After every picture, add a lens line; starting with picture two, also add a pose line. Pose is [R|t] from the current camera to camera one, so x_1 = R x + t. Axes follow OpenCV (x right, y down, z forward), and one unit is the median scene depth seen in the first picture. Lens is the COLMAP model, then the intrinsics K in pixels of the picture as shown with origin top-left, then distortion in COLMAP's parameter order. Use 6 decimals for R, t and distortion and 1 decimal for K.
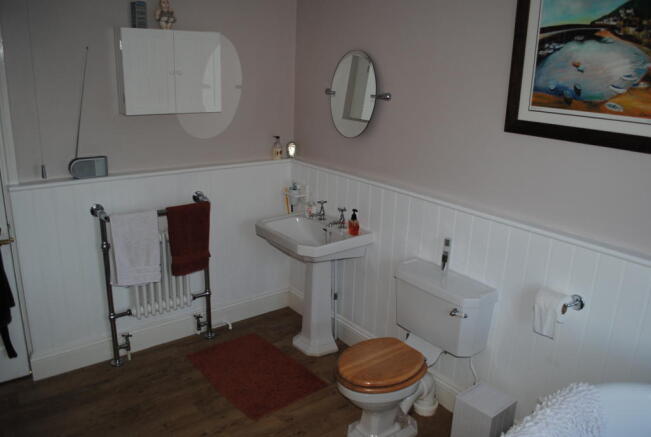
lens RADIAL K [[514.5, 0, 325.5], [0, 514.5, 218.5], [0, 0, 1]] dist [-0.069774, 0.004634]
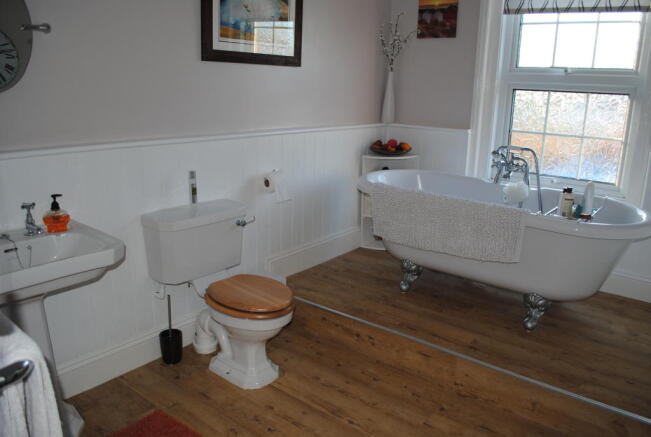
lens RADIAL K [[514.5, 0, 325.5], [0, 514.5, 218.5], [0, 0, 1]] dist [-0.069774, 0.004634]
pose [[-0.231588, -0.286728, 0.929599, -0.897255], [0.244078, 0.907886, 0.340837, -0.176600], [-0.941697, 0.305829, -0.140271, 1.037616]]
